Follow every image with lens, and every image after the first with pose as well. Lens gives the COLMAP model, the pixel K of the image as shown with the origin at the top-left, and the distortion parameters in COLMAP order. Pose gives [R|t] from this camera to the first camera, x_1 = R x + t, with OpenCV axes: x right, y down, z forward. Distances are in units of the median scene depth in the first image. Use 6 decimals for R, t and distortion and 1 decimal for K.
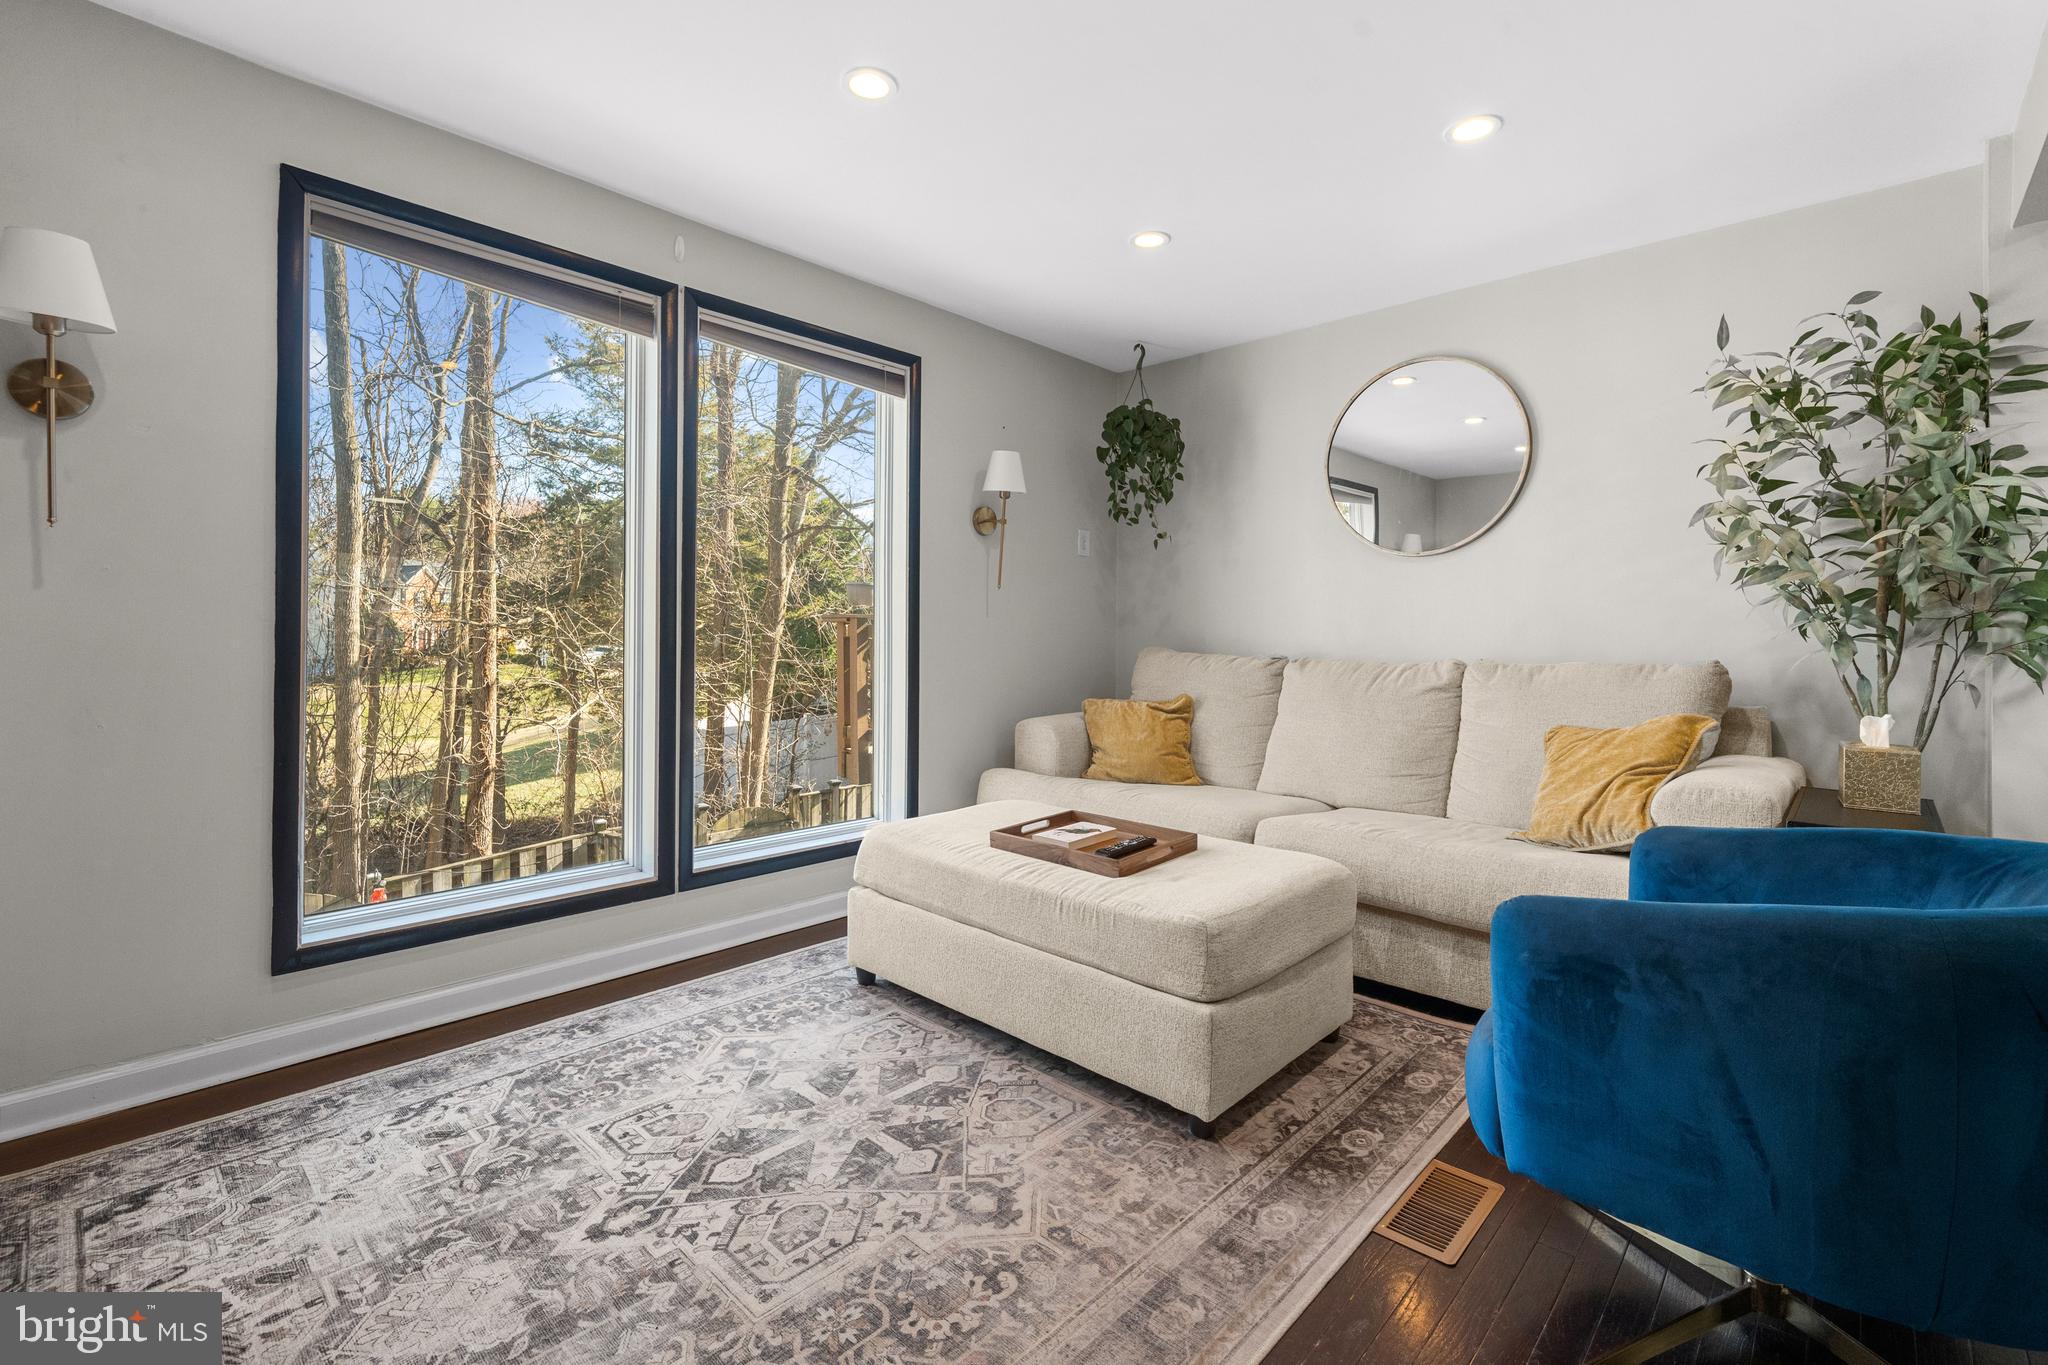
lens RADIAL K [[900.0, 0, 1024.4], [0, 900.0, 630.5], [0, 0, 1]] dist [-0.000425, -0.000197]
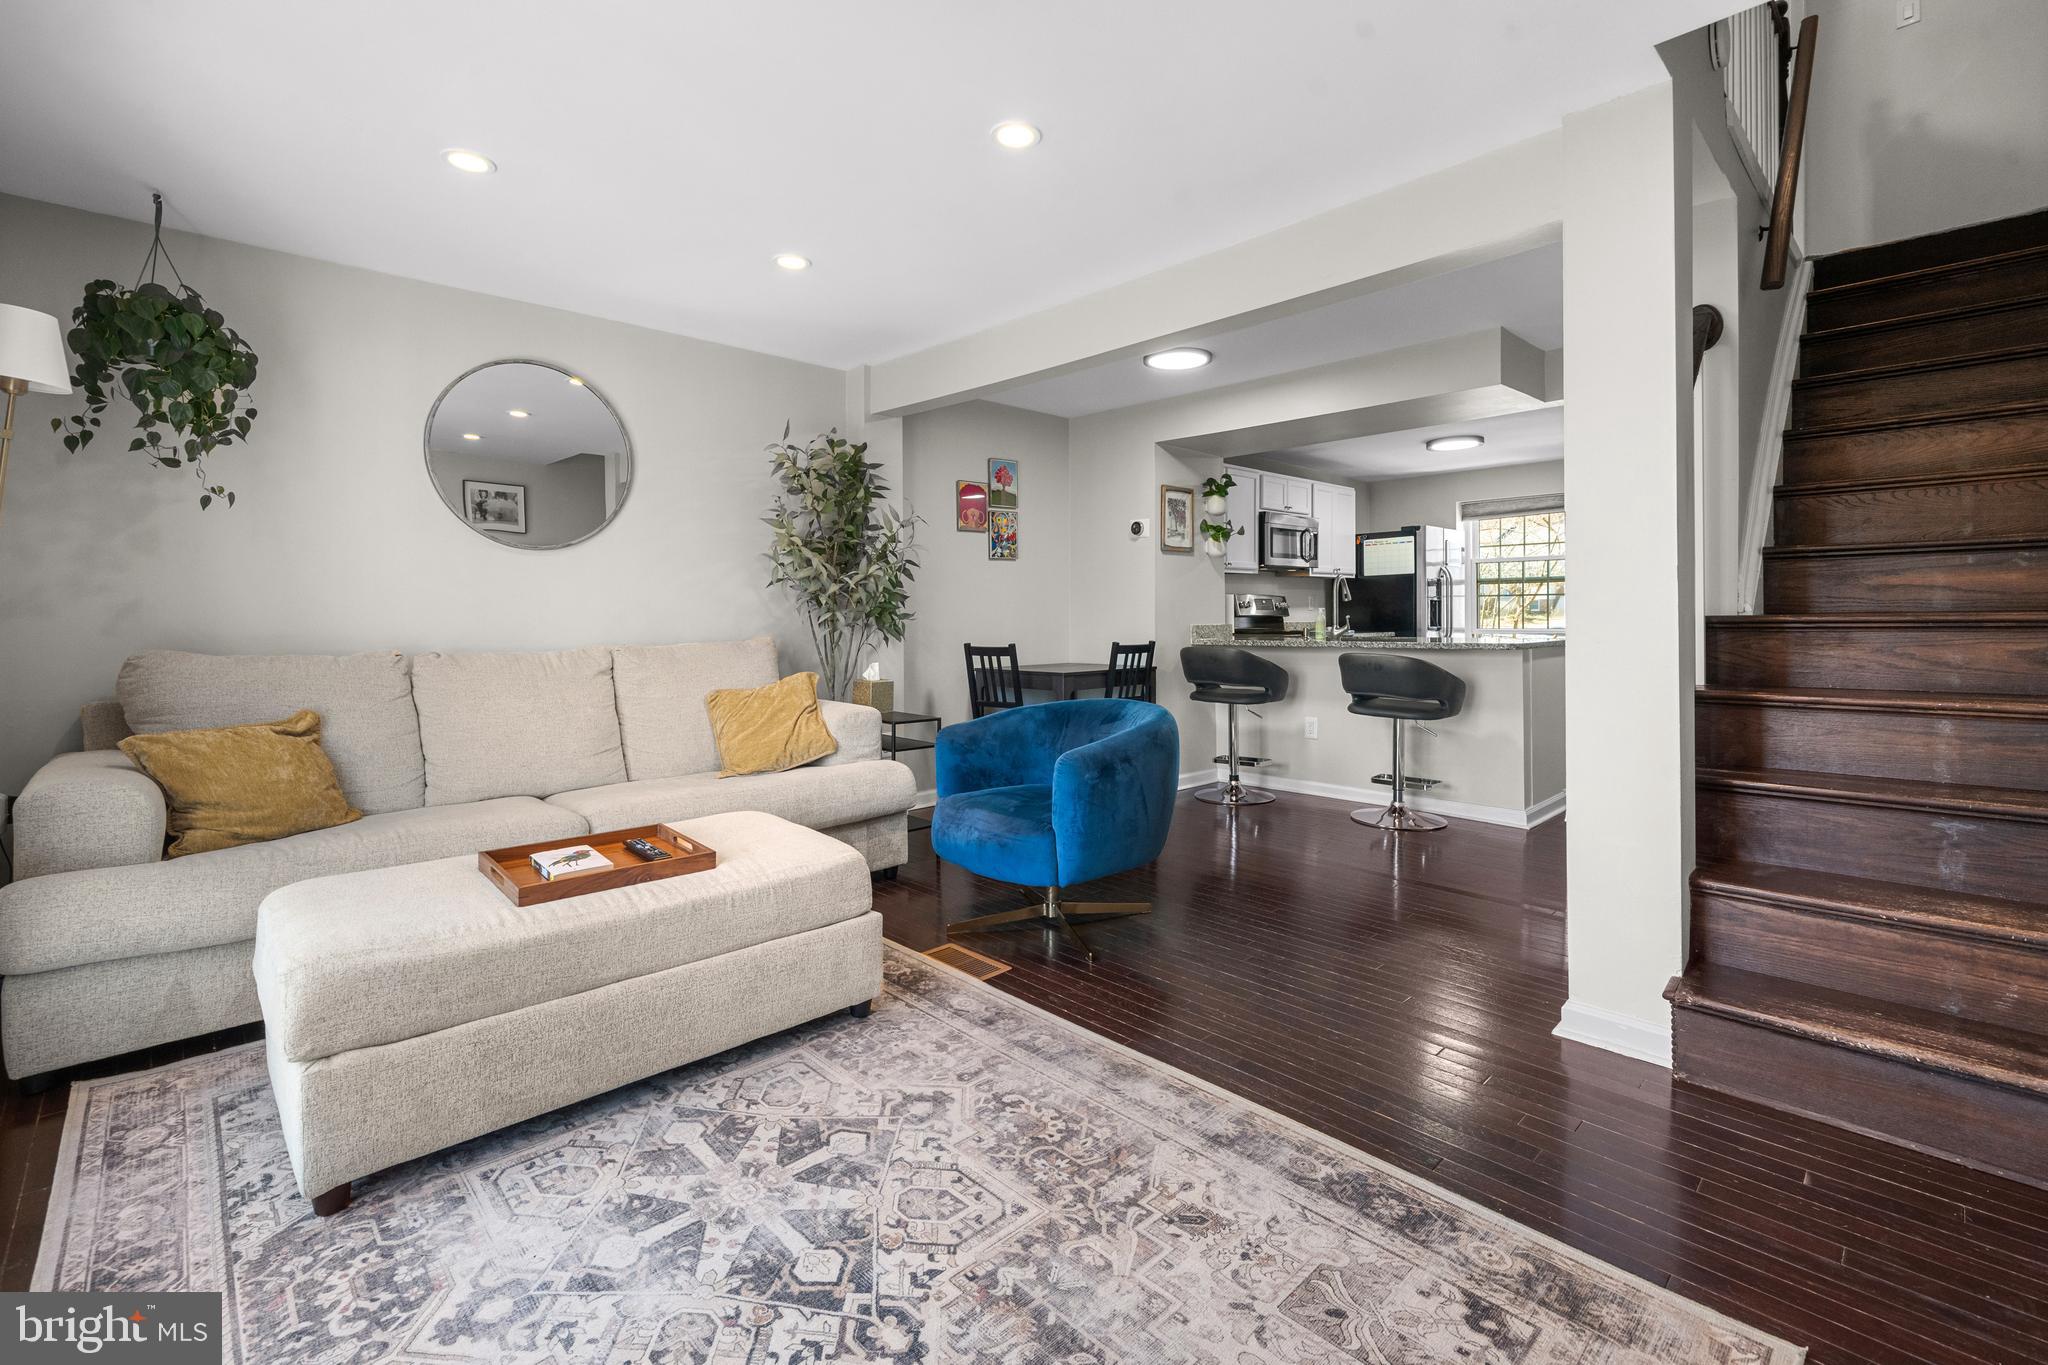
lens RADIAL K [[904.9, 0, 1013.0], [0, 904.9, 614.9], [0, 0, 1]] dist [0.000369, -0.000231]
pose [[0.057154, -0.011349, 0.998301, -1.095825], [0.001500, 0.999935, 0.011282, -0.033335], [-0.998364, 0.000852, 0.057168, 0.711618]]
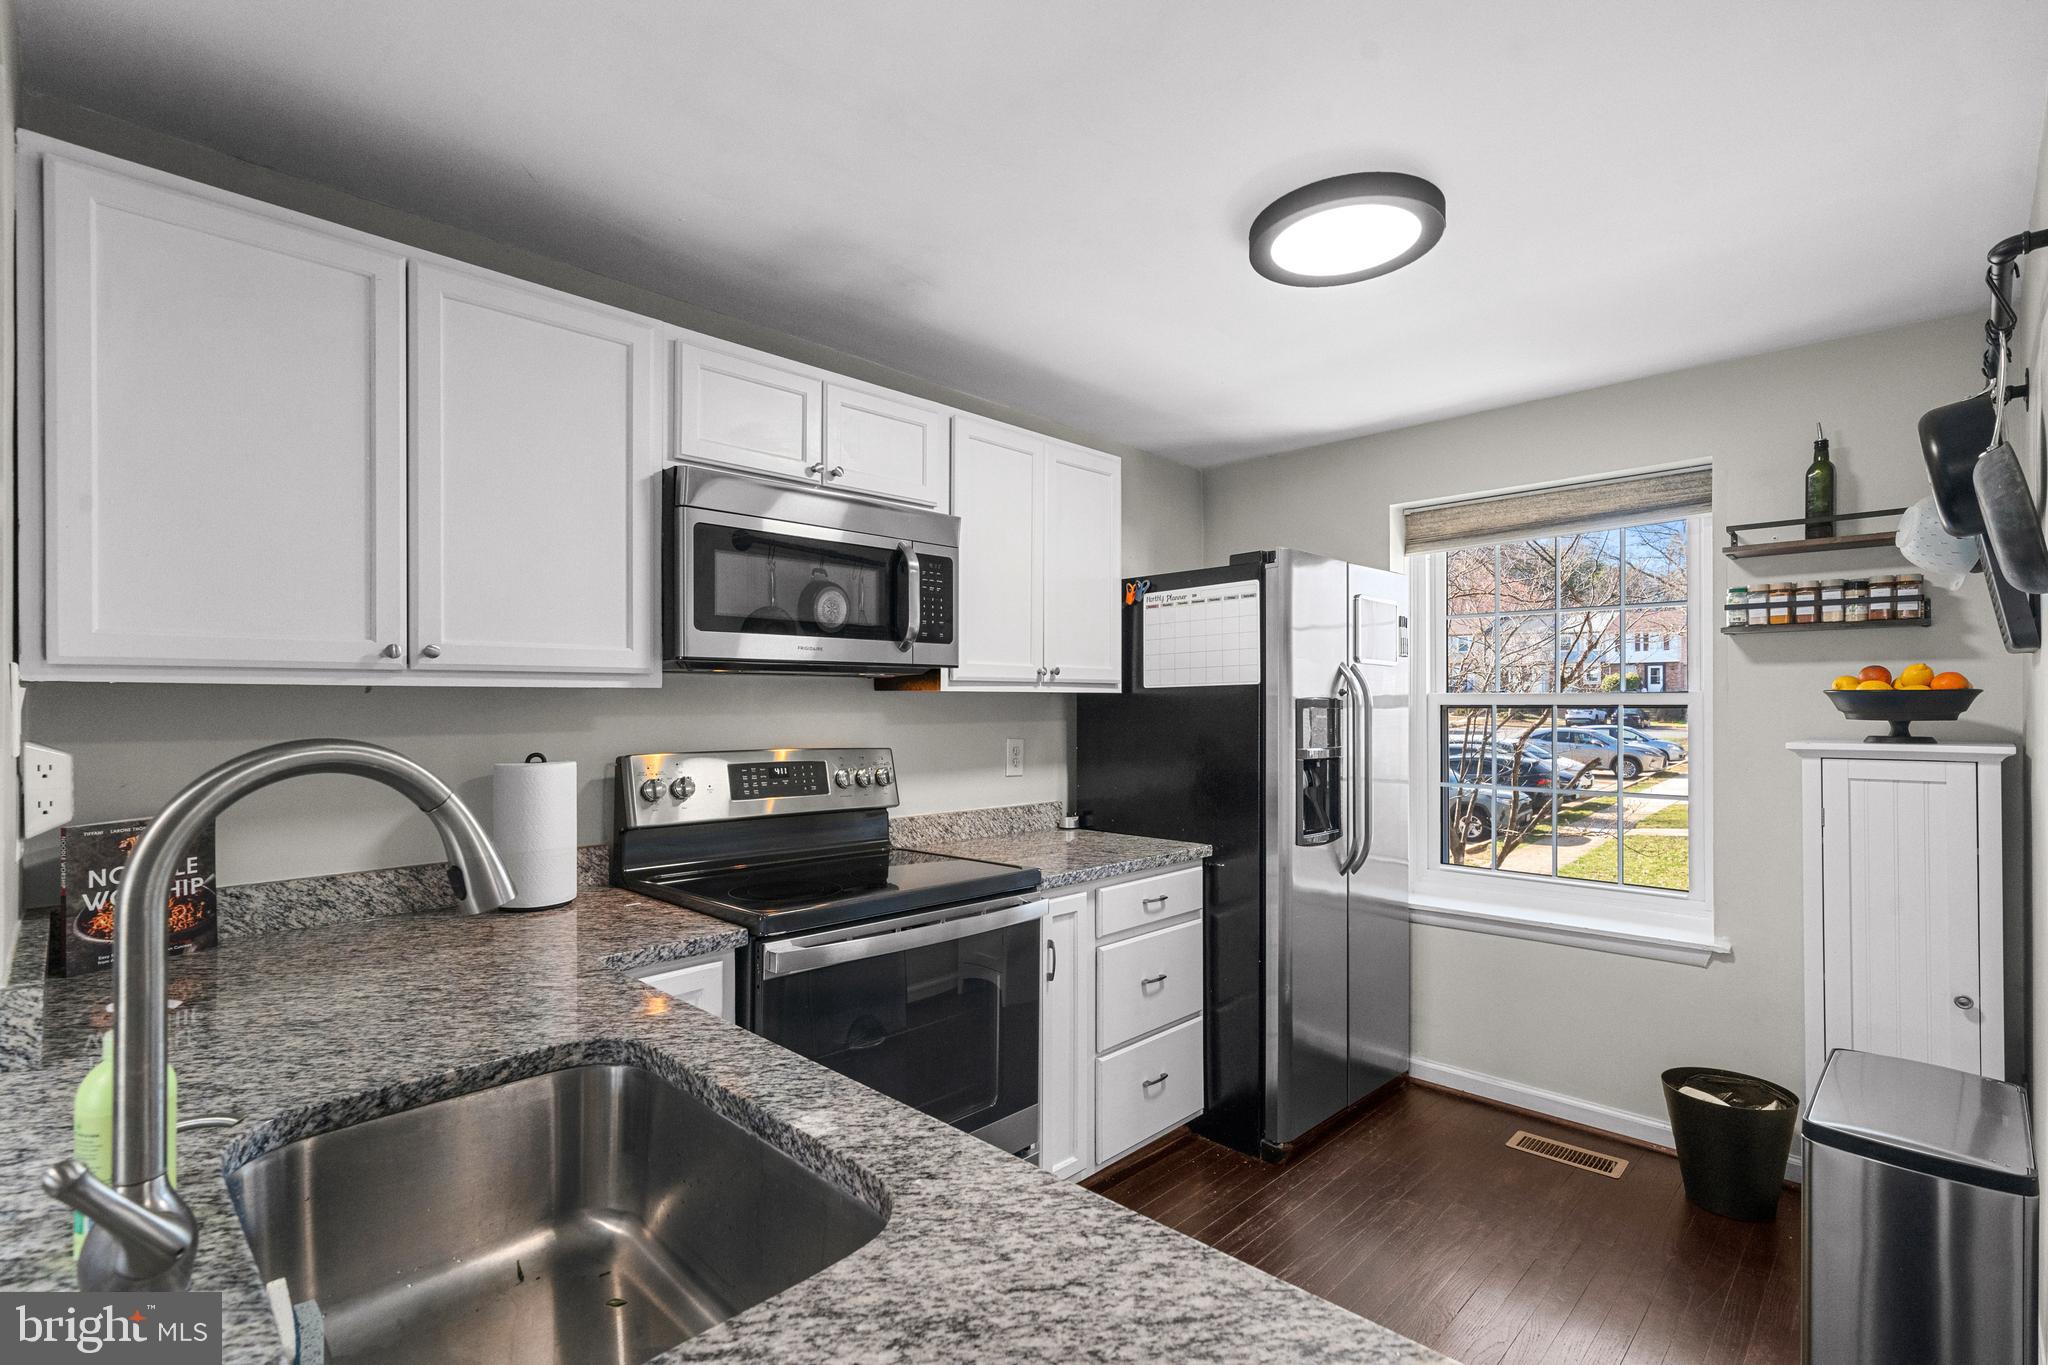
lens RADIAL K [[937.3, 0, 1023.9], [0, 937.3, 699.4], [0, 0, 1]] dist [0.000453, -0.000023]
pose [[0.023299, -0.004850, 0.999717, 1.536990], [-0.005872, 0.999970, 0.004988, -0.151773], [-0.999711, -0.005986, 0.023270, -0.501490]]
